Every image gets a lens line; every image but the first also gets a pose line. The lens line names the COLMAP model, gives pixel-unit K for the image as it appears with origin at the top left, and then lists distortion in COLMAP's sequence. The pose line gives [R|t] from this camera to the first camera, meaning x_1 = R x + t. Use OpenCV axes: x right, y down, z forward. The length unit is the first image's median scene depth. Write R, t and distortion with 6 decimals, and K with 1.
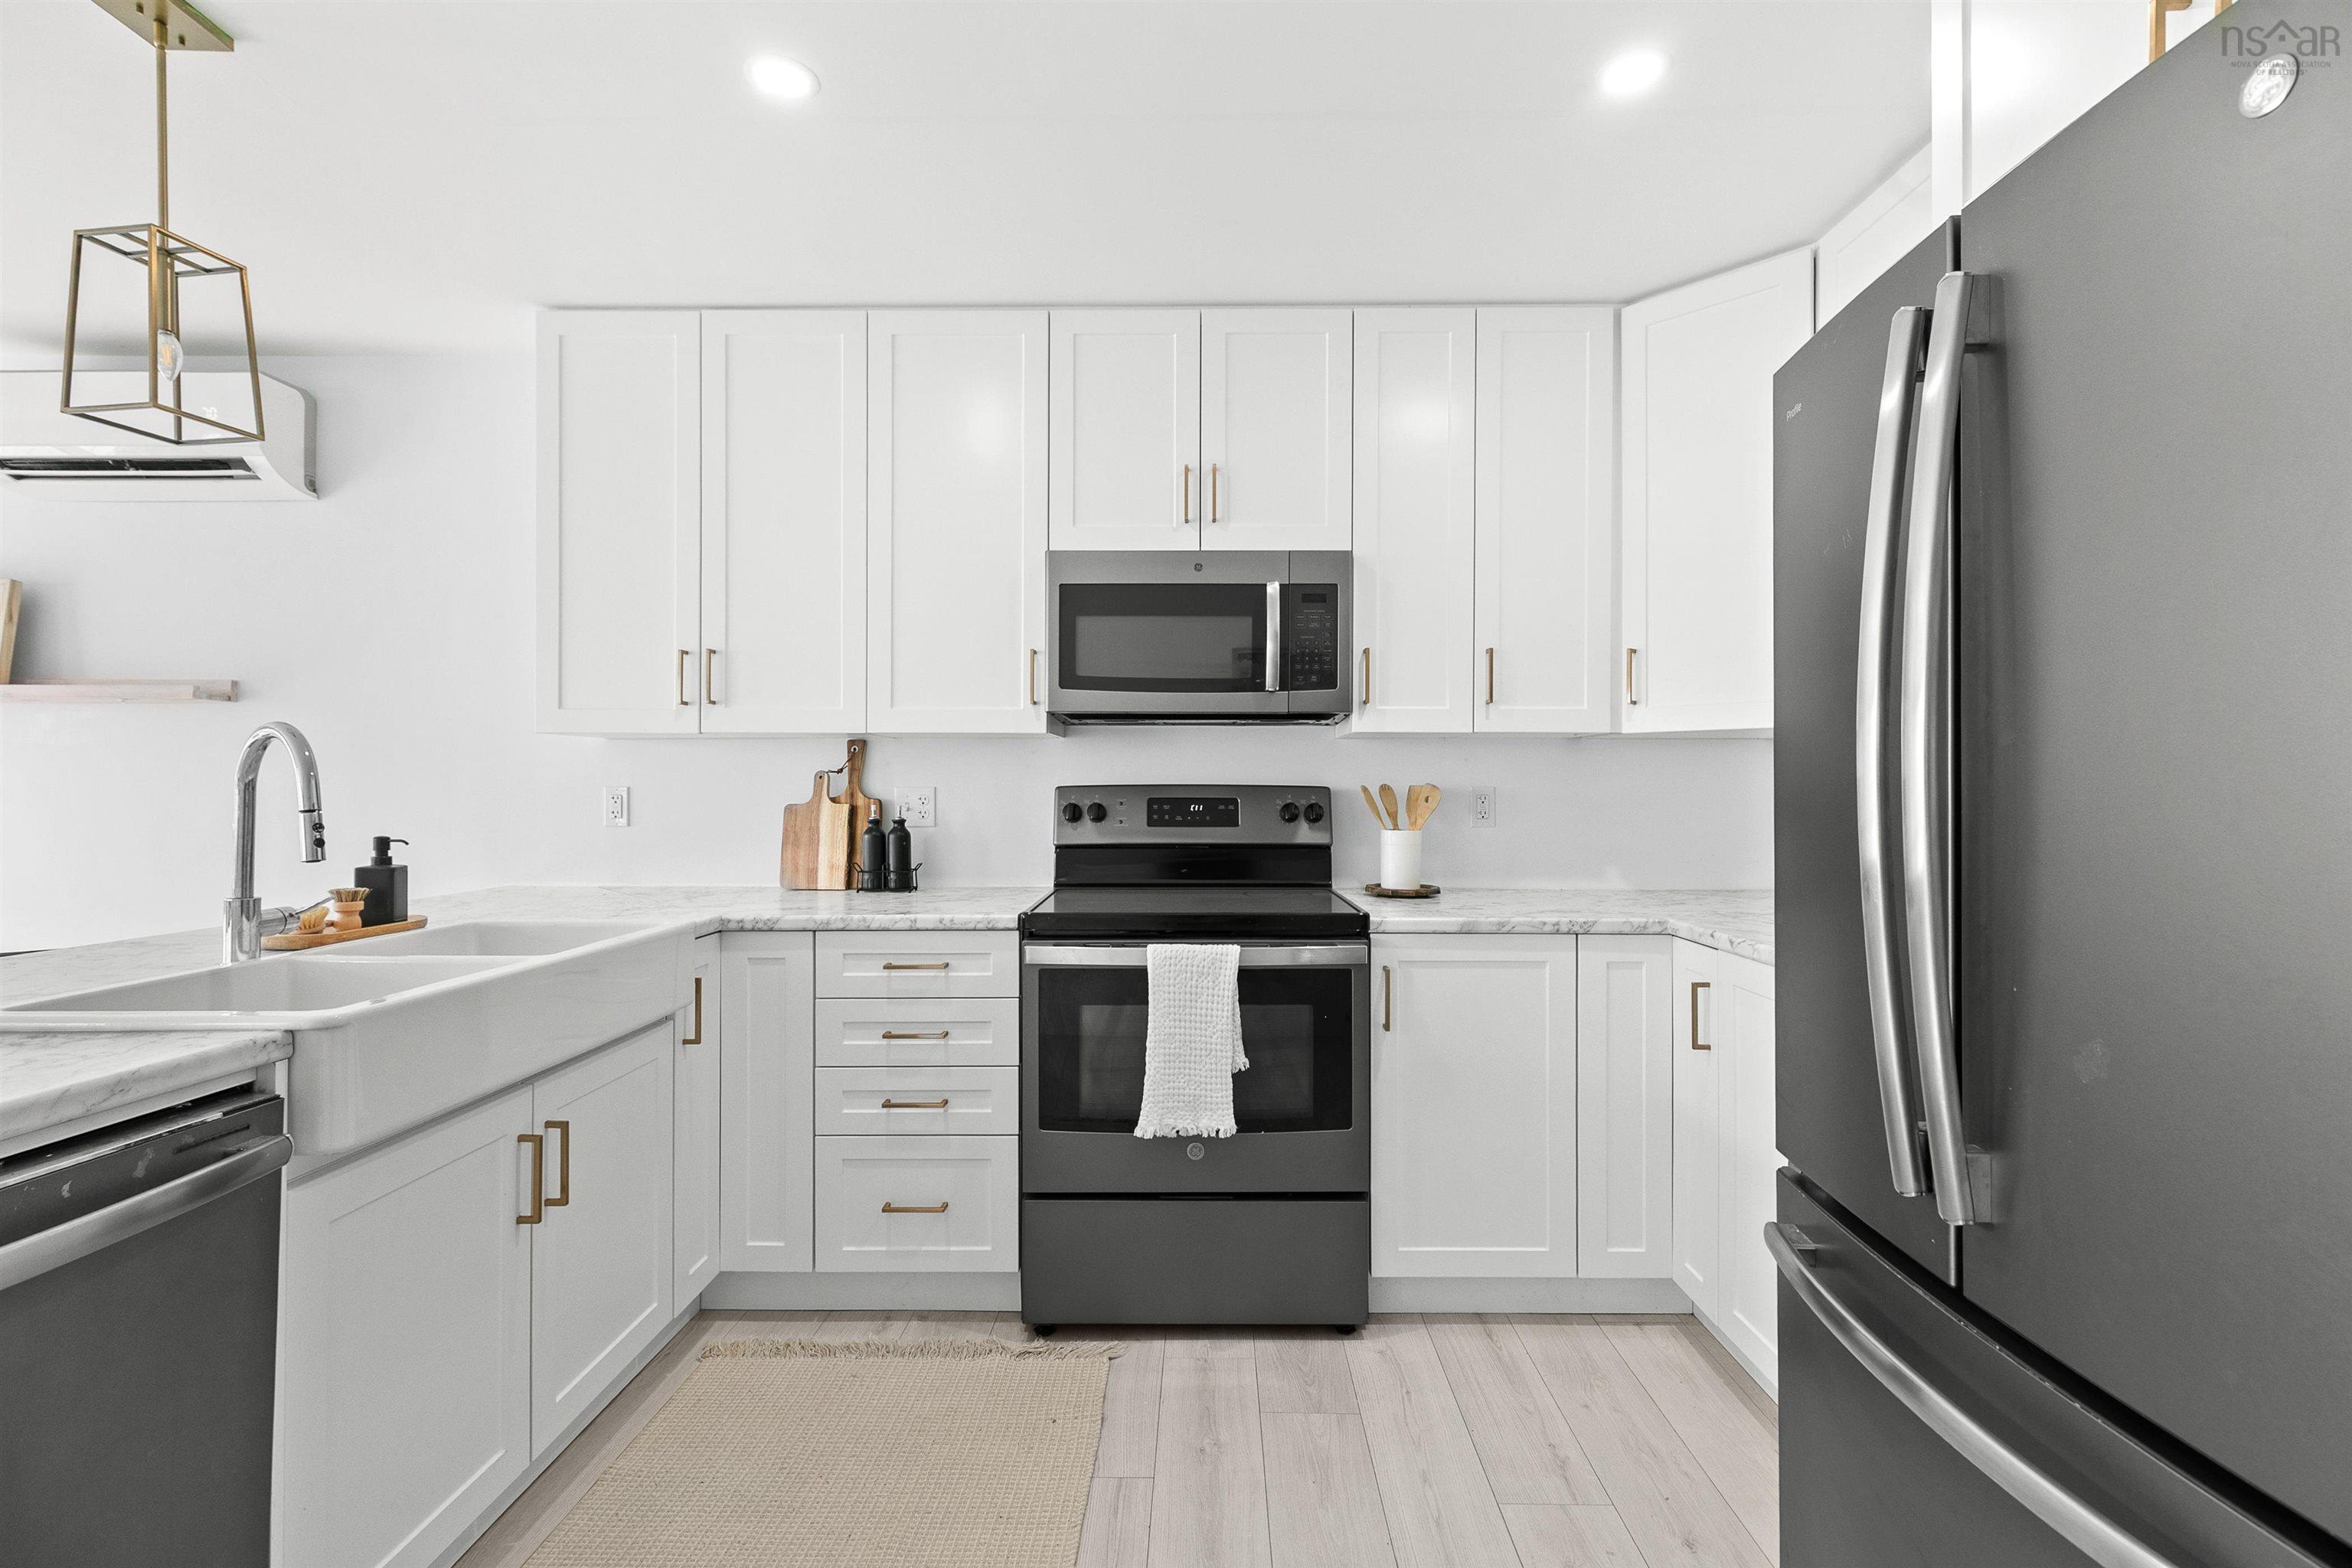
lens RADIAL K [[1059.3, 0, 1181.0], [0, 1059.3, 784.8], [0, 0, 1]] dist [0.000976, -0.000032]
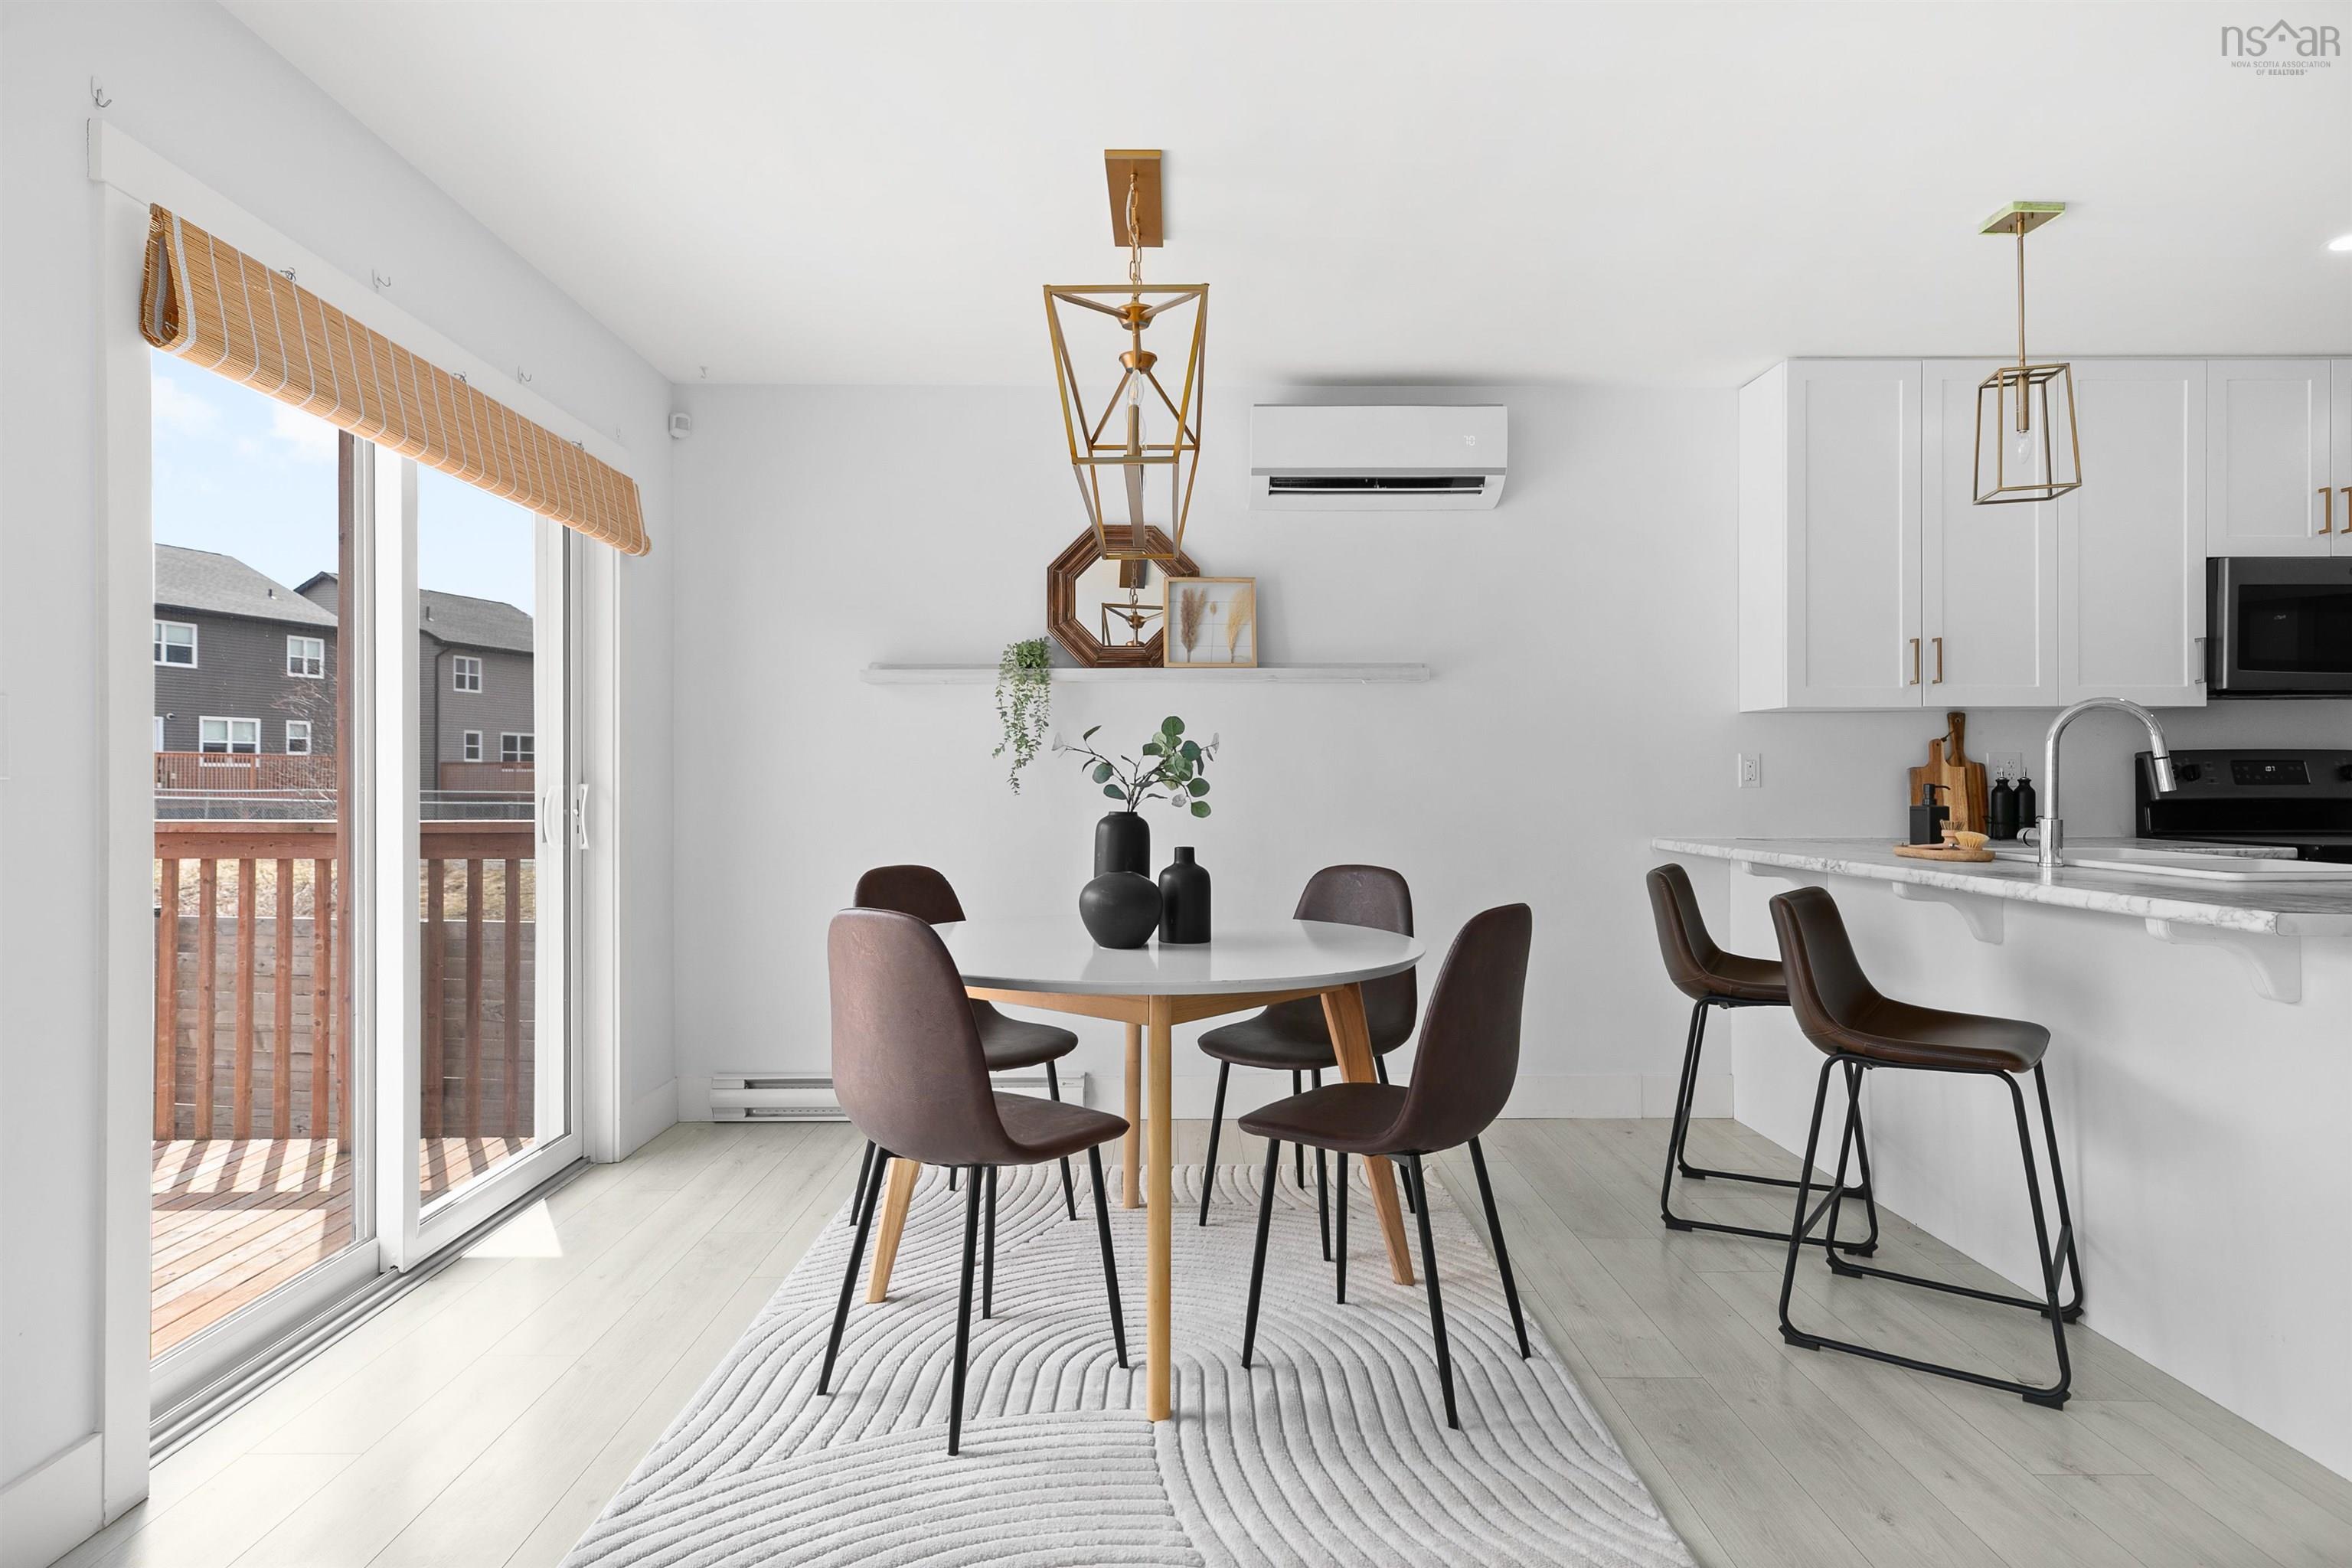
lens RADIAL K [[1305.1, 0, 1176.3], [0, 1305.1, 773.1], [0, 0, 1]] dist [0.003662, 0.001313]
pose [[0.999789, -0.003341, 0.020291, -1.379960], [0.003437, 0.999983, -0.004696, 0.032288], [-0.020275, 0.004765, 0.999783, -0.497699]]
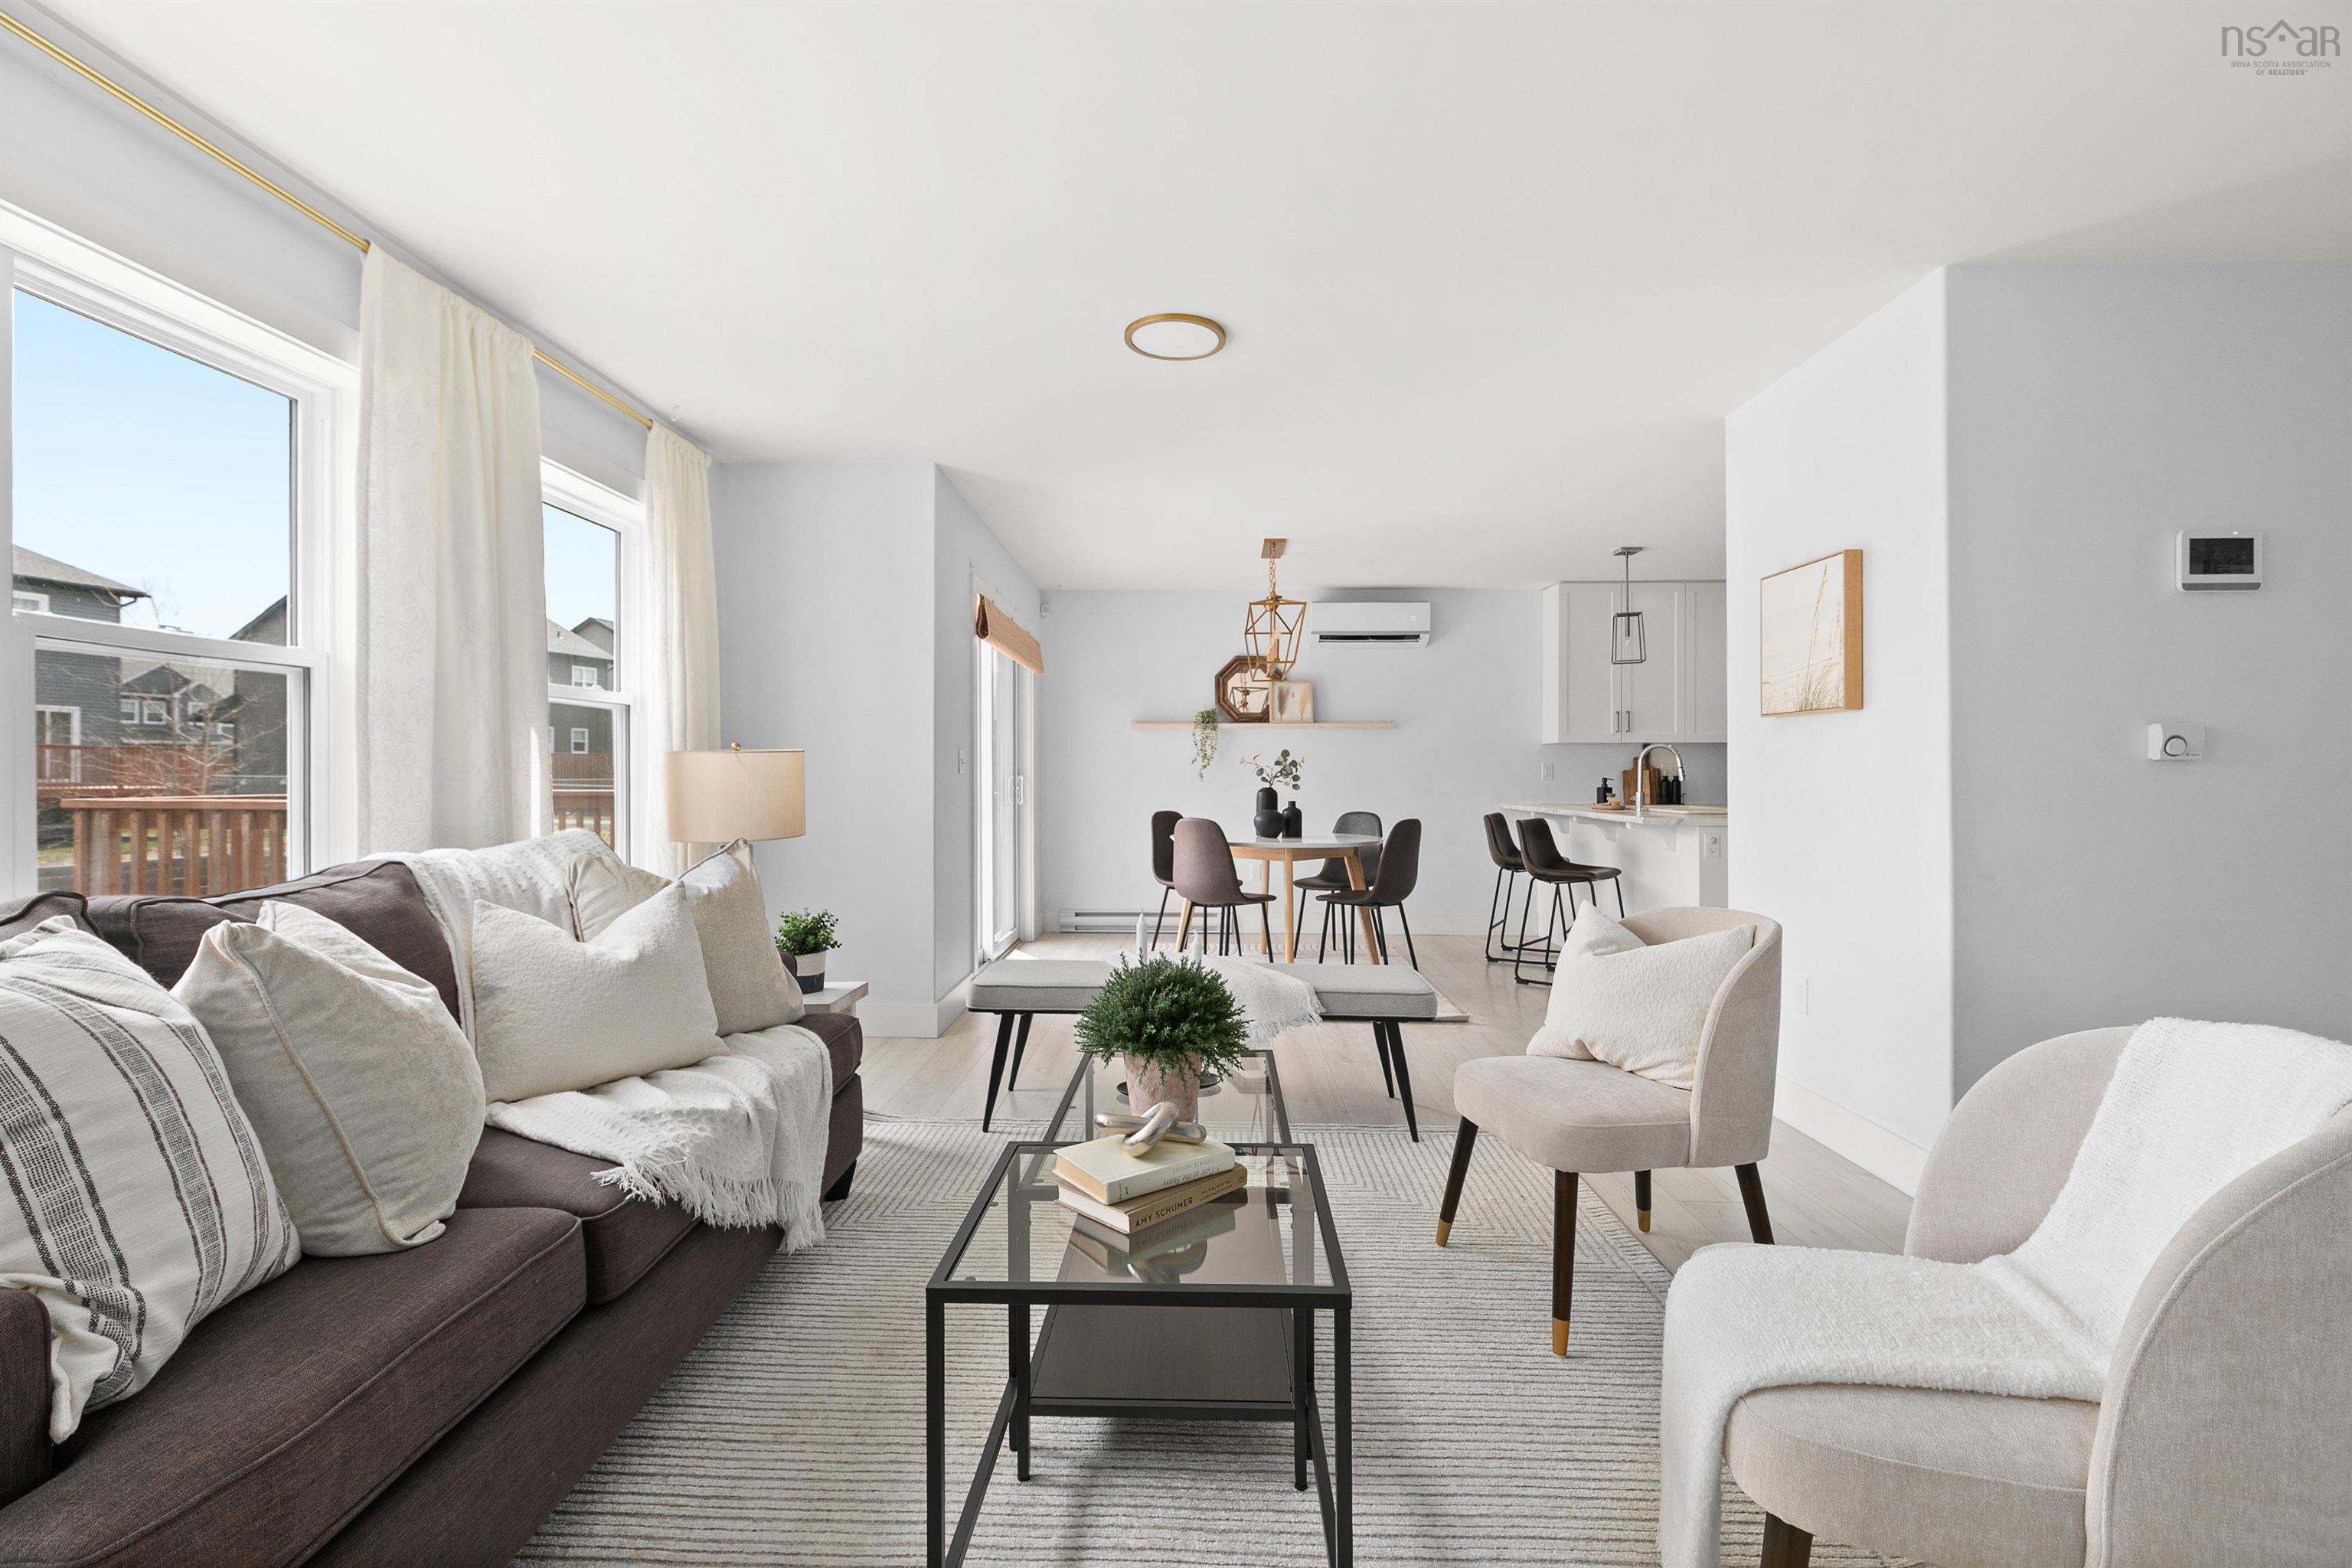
lens RADIAL K [[1058.4, 0, 1180.4], [0, 1058.4, 768.3], [0, 0, 1]] dist [0.003744, 0.000229]
pose [[0.999901, -0.000036, -0.014092, -1.561197], [-0.000034, 0.999988, -0.004977, 0.029795], [0.014092, 0.004977, 0.999888, -1.713154]]
